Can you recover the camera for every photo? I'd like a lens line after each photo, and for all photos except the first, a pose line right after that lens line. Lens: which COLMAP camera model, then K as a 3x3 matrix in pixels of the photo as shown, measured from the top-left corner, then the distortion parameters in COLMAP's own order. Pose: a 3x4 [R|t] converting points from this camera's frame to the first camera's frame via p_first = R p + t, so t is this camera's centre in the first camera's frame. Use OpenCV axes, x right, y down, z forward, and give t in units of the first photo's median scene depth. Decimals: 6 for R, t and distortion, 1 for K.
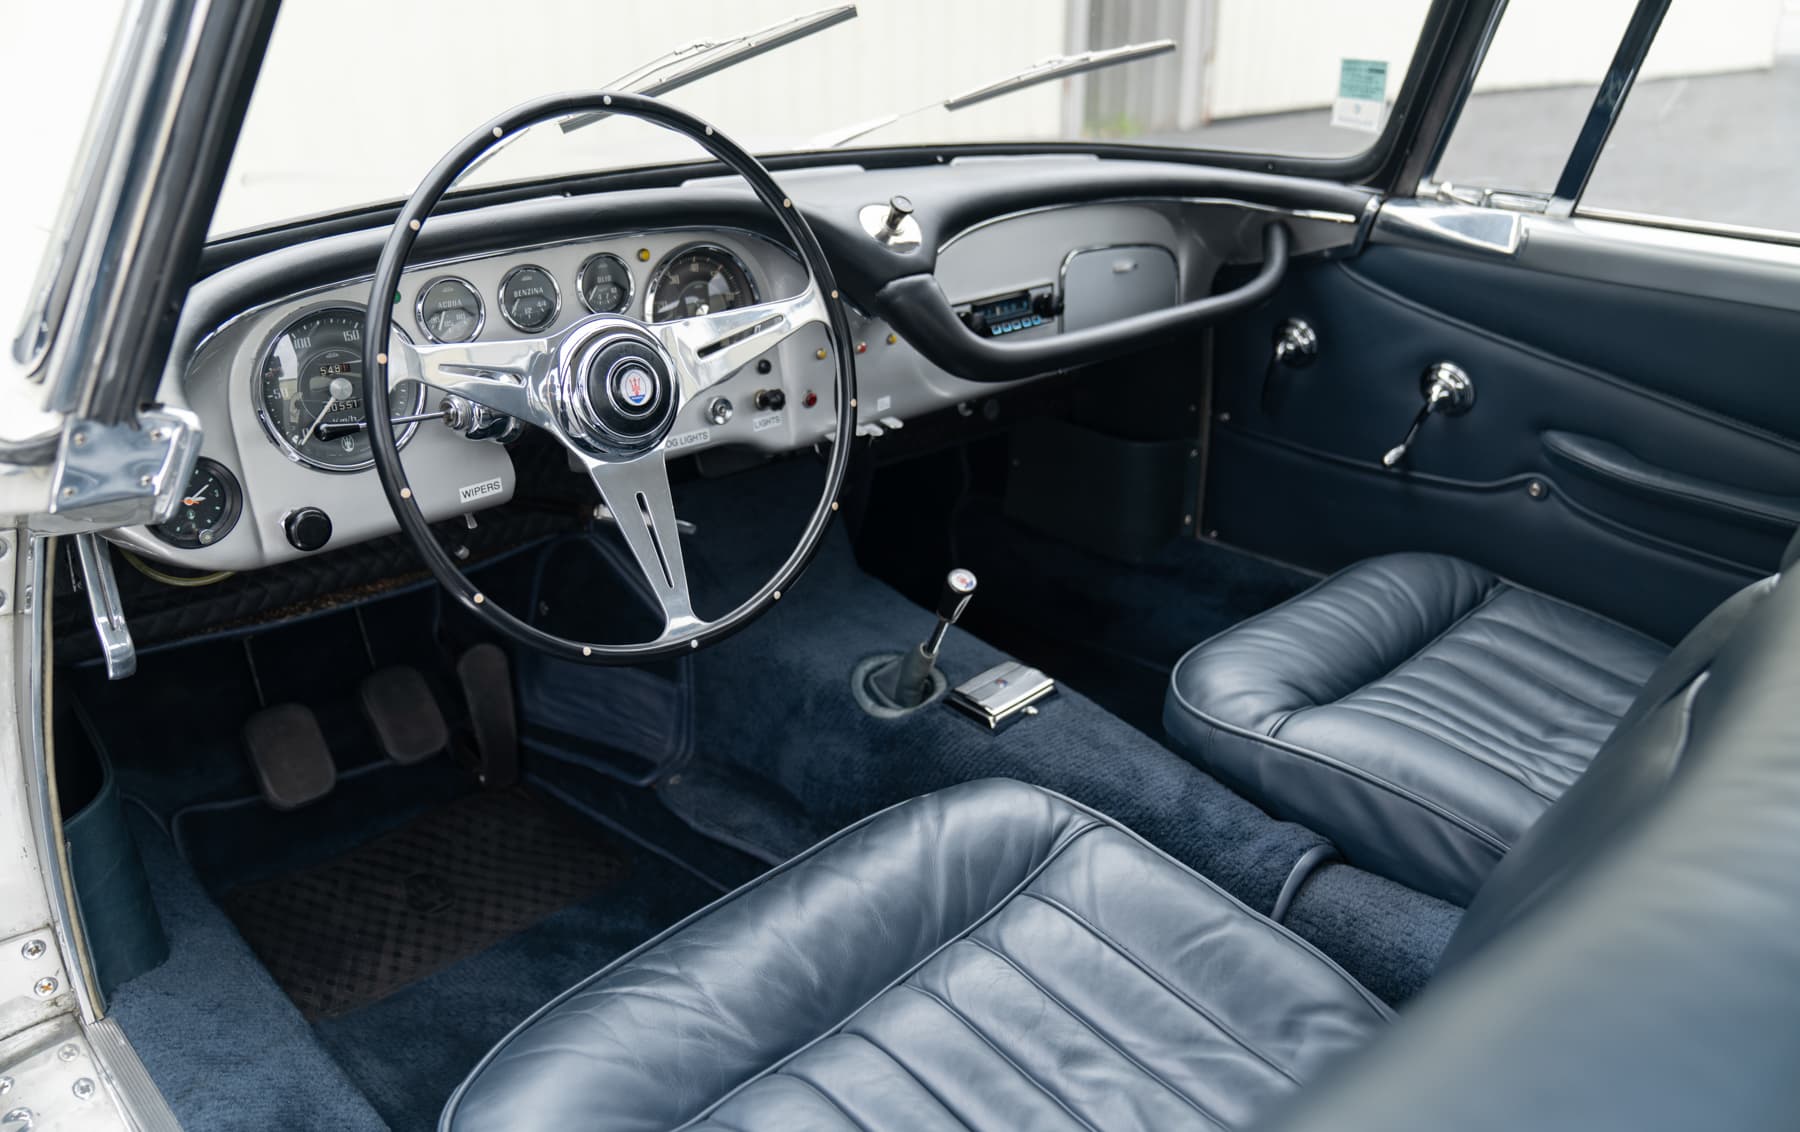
lens RADIAL K [[1343.3, 0, 892.4], [0, 1343.3, 573.1], [0, 0, 1]] dist [-0.013403, 0.011777]
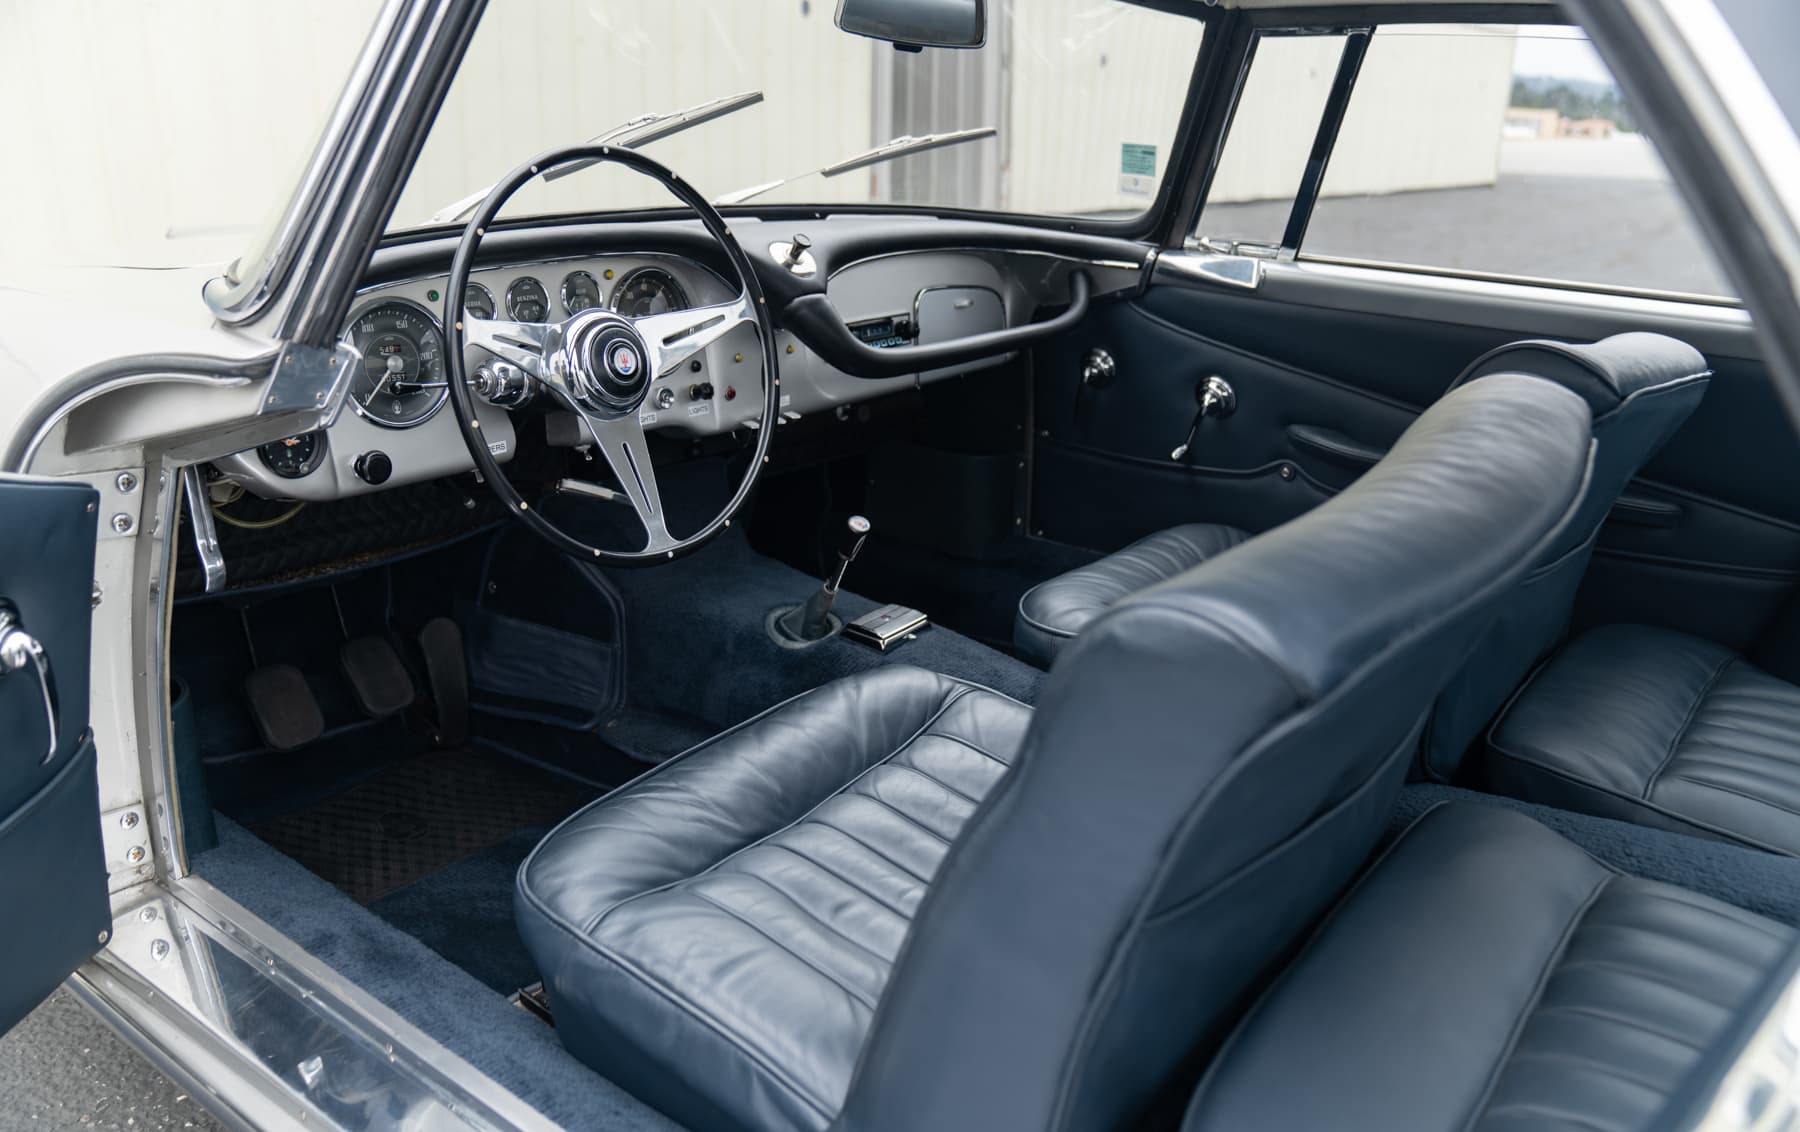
lens RADIAL K [[1359.7, 0, 902.3], [0, 1359.7, 564.6], [0, 0, 1]] dist [-0.021026, 0.012334]
pose [[0.989071, -0.028705, 0.144619, -0.089038], [0.040578, 0.995982, -0.079831, 0.137071], [-0.141746, 0.084827, 0.986262, -0.267688]]
